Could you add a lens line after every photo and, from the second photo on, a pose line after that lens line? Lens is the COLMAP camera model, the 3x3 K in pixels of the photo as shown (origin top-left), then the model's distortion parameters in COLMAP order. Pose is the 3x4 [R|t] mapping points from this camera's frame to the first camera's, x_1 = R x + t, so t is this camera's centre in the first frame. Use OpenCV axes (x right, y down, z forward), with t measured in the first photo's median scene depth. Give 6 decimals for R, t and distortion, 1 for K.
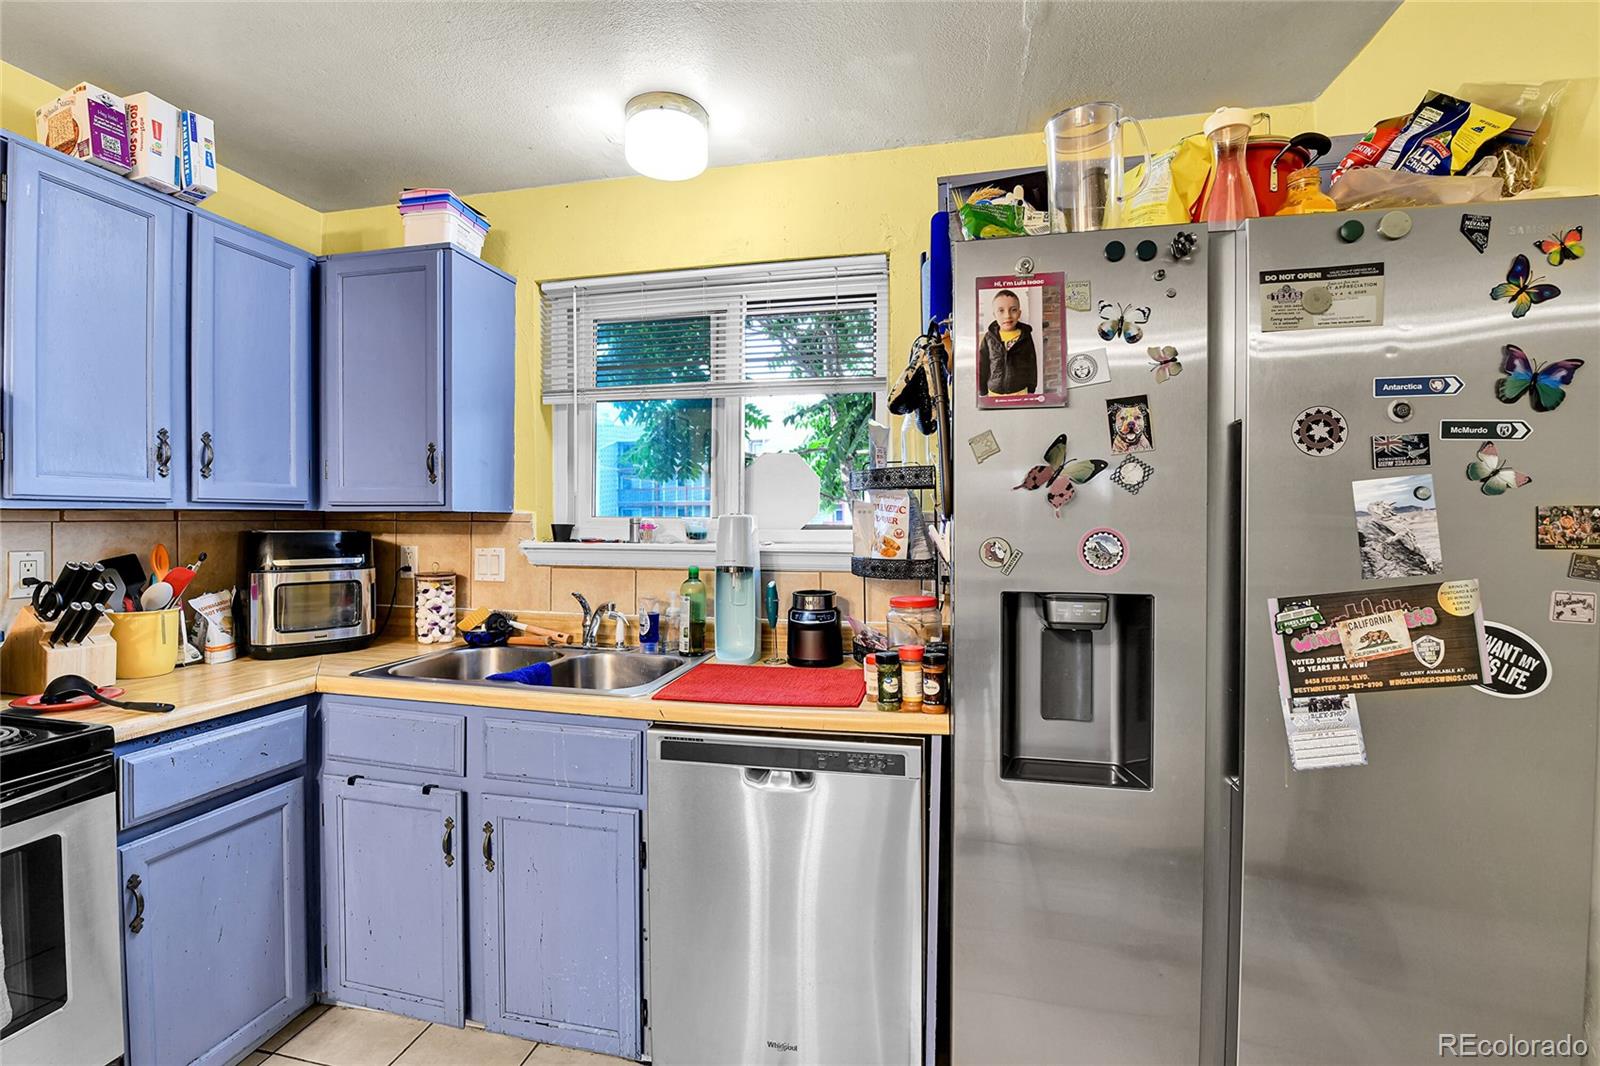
lens RADIAL K [[694.5, 0, 801.0], [0, 694.5, 525.0], [0, 0, 1]] dist [-0.000467, -0.010803]
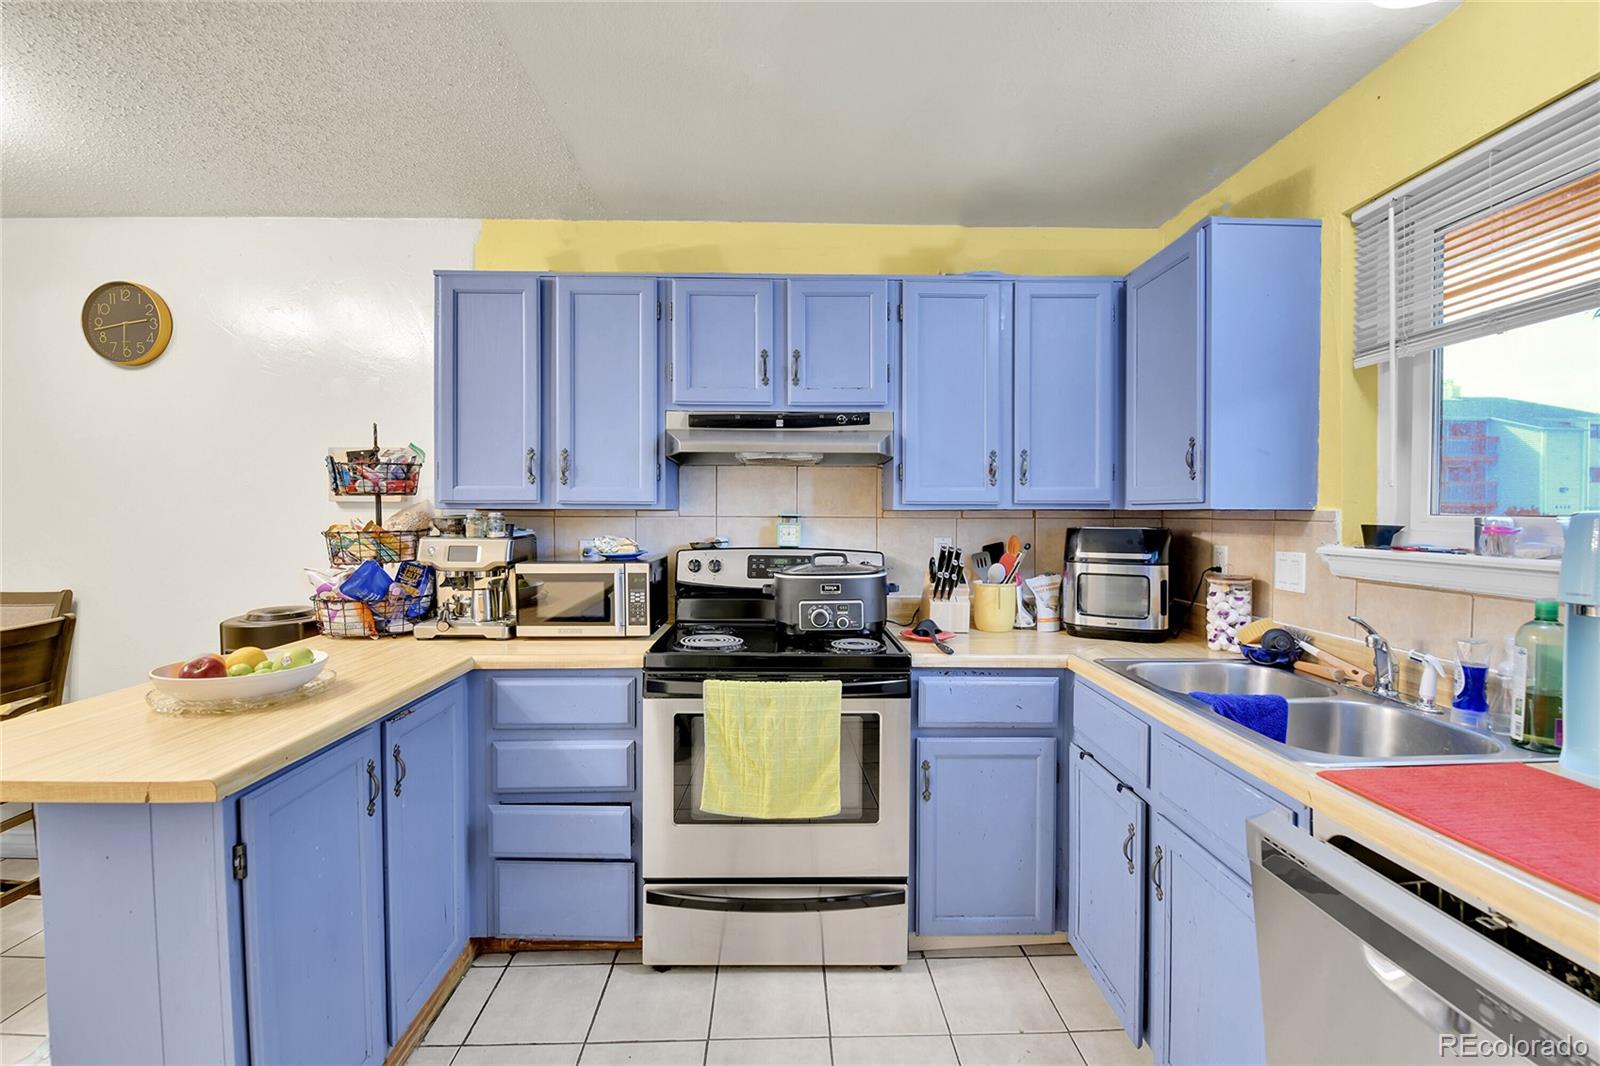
lens RADIAL K [[694.5, 0, 801.0], [0, 694.5, 525.0], [0, 0, 1]] dist [-0.000467, -0.010803]
pose [[0.236795, 0.013385, -0.971467, 0.347580], [-0.008511, 0.999895, 0.011702, -0.006731], [0.971522, 0.005497, 0.236884, 0.335789]]
